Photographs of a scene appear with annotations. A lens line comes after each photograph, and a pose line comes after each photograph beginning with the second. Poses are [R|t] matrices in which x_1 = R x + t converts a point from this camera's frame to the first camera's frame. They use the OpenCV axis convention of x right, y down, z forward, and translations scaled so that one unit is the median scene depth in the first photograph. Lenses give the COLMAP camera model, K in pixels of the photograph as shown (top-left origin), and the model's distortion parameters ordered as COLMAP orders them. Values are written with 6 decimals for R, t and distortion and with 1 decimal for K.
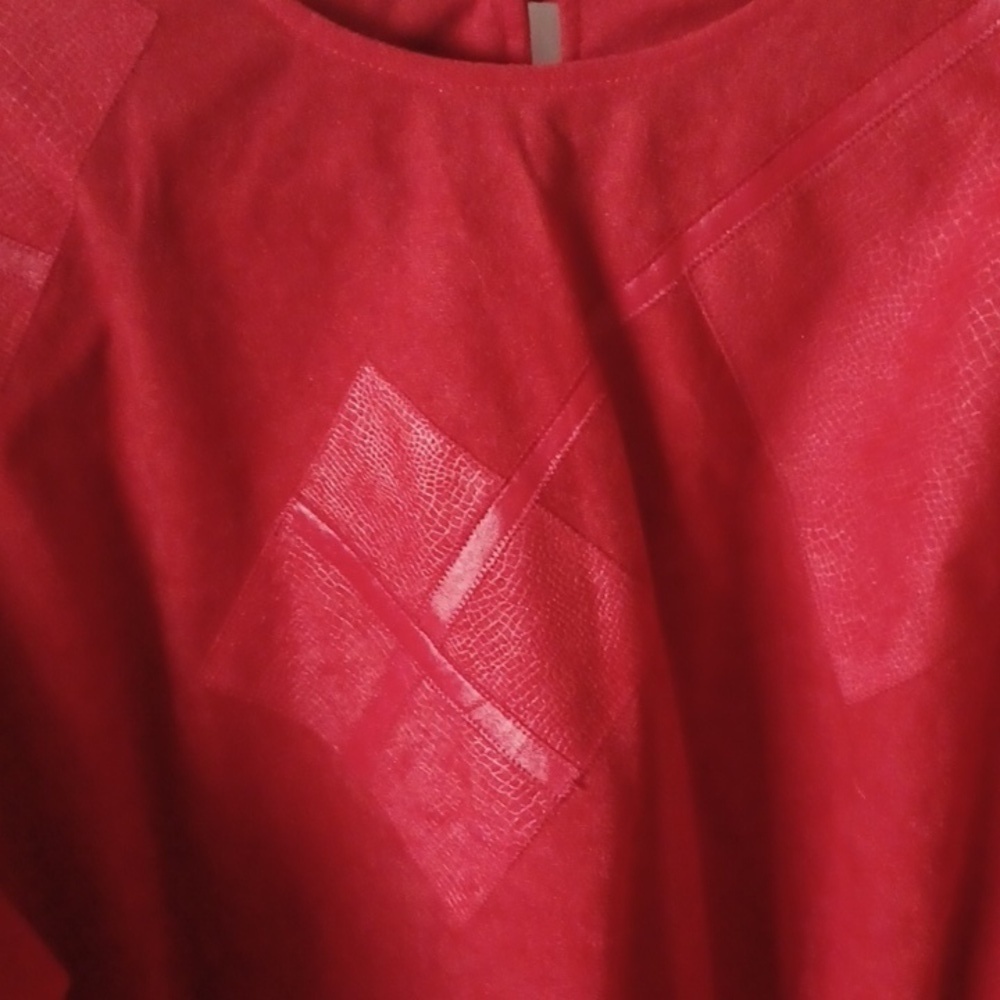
lens RADIAL K [[1349.9, 0, 500.0], [0, 1349.9, 500.0], [0, 0, 1]] dist [0.038423, -0.105533]
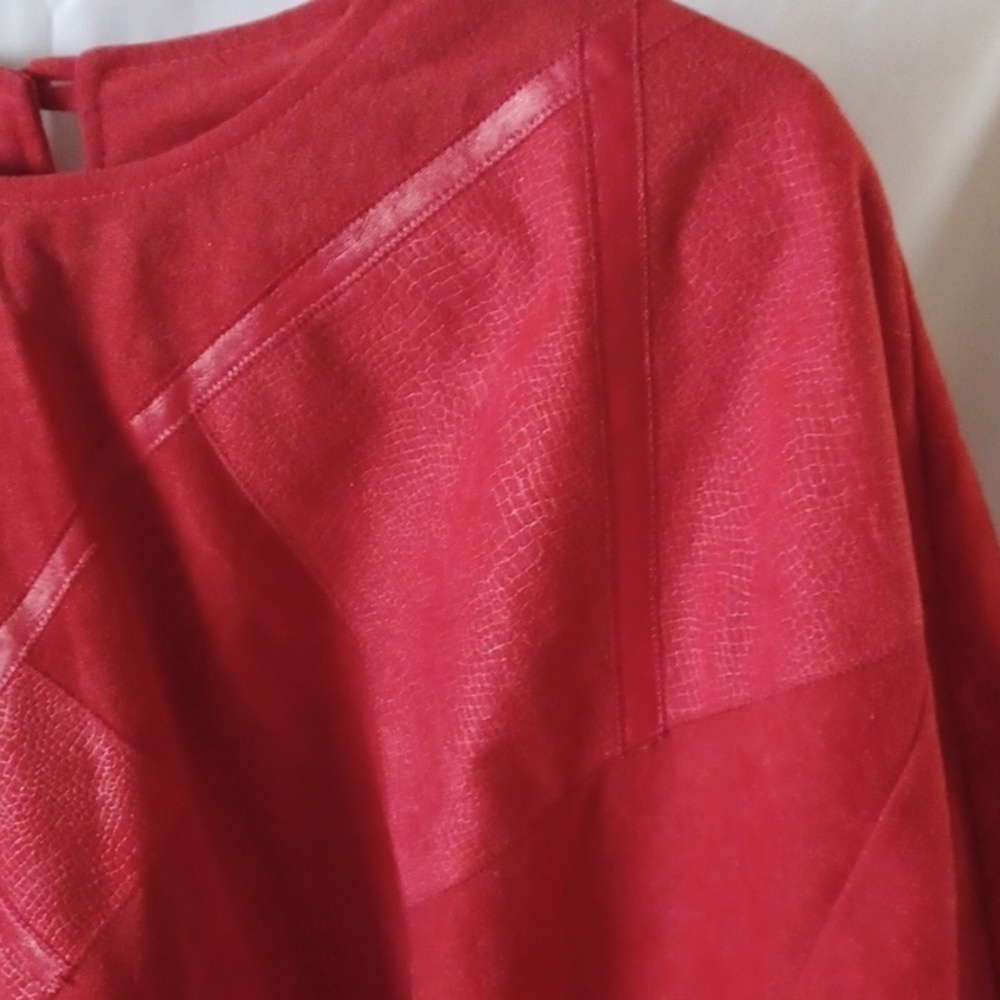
lens RADIAL K [[1349.9, 0, 500.0], [0, 1349.9, 500.0], [0, 0, 1]] dist [0.038423, -0.105533]
pose [[0.992123, 0.046424, -0.116345, 0.437018], [-0.050358, 0.998247, -0.031104, -0.091898], [0.114697, 0.036718, 0.992722, 0.144741]]
